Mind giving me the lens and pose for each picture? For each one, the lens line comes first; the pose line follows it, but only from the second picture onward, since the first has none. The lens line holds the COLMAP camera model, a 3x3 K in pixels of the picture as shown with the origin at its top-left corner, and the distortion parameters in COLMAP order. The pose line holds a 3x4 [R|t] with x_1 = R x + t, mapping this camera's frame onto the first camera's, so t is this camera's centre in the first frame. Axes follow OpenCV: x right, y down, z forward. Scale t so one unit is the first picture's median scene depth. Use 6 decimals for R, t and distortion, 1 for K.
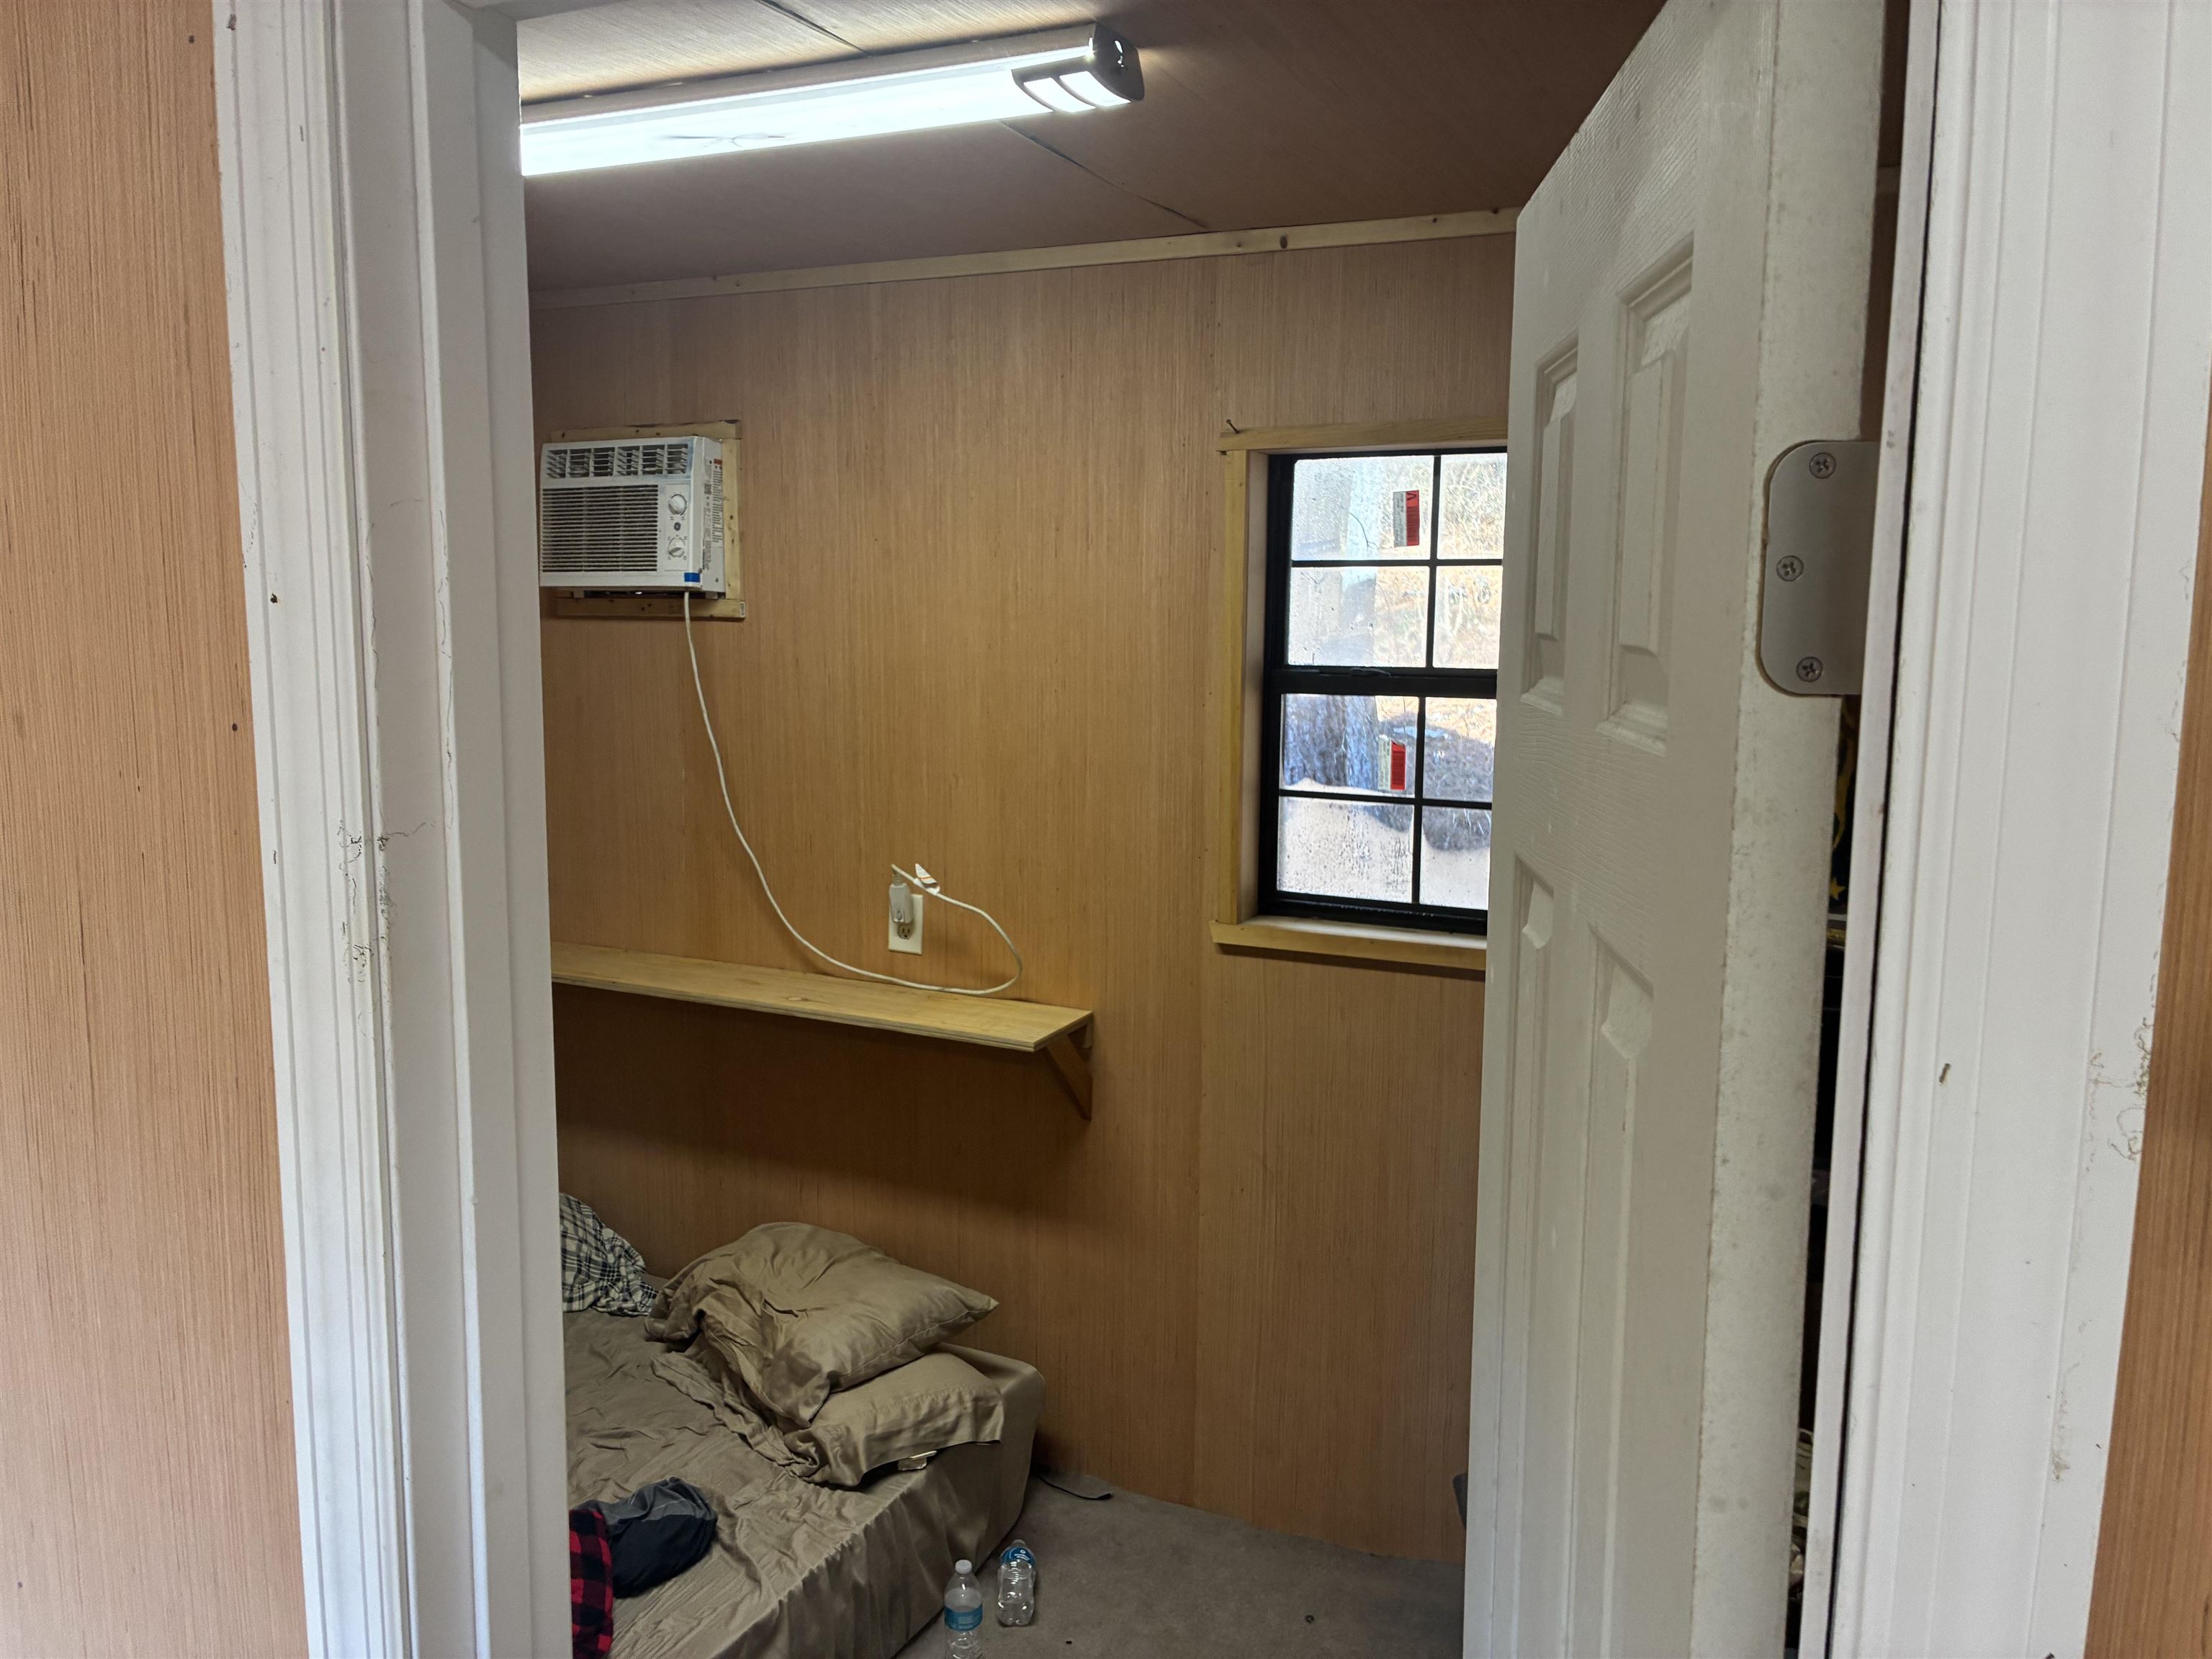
lens RADIAL K [[1660.6, 0, 1106.0], [0, 1660.6, 829.5], [0, 0, 1]] dist [0.023180, -0.003920]
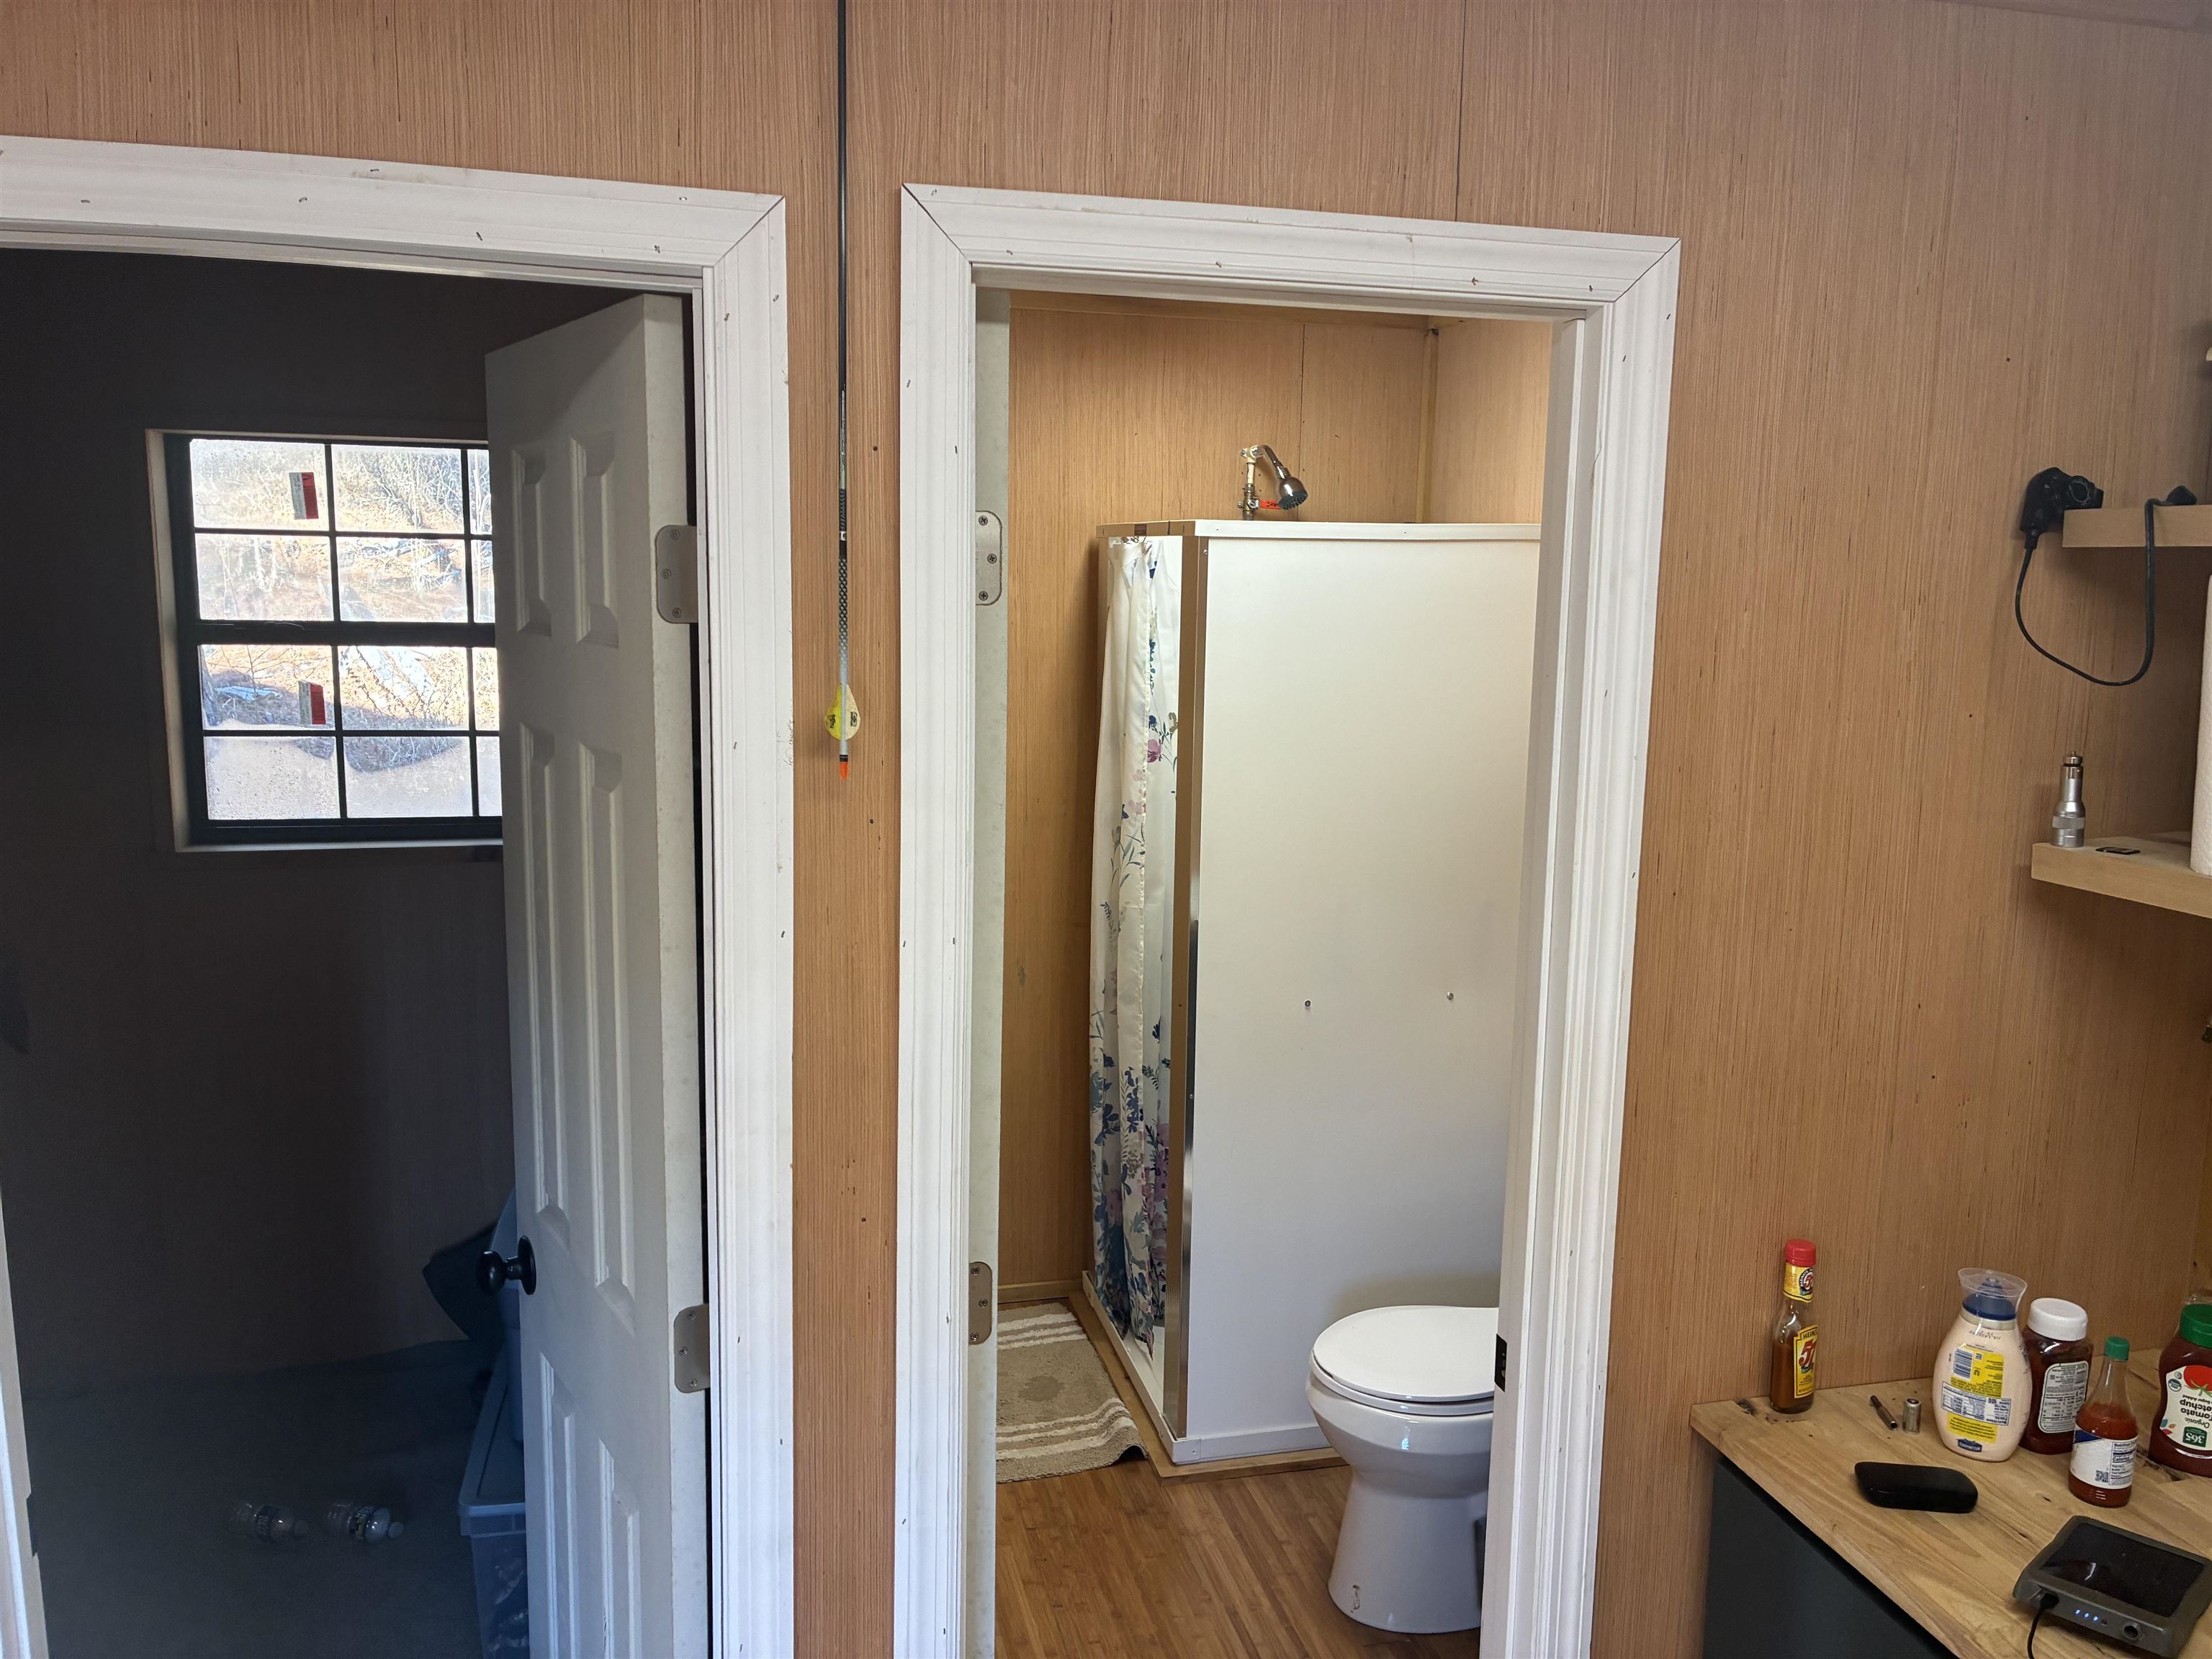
lens RADIAL K [[1660.6, 0, 1106.0], [0, 1660.6, 829.5], [0, 0, 1]] dist [0.023180, -0.003920]
pose [[0.775276, -0.091481, 0.624963, -0.143076], [0.074970, 0.995789, 0.052762, 0.030719], [-0.627158, 0.005948, 0.778870, -0.288859]]
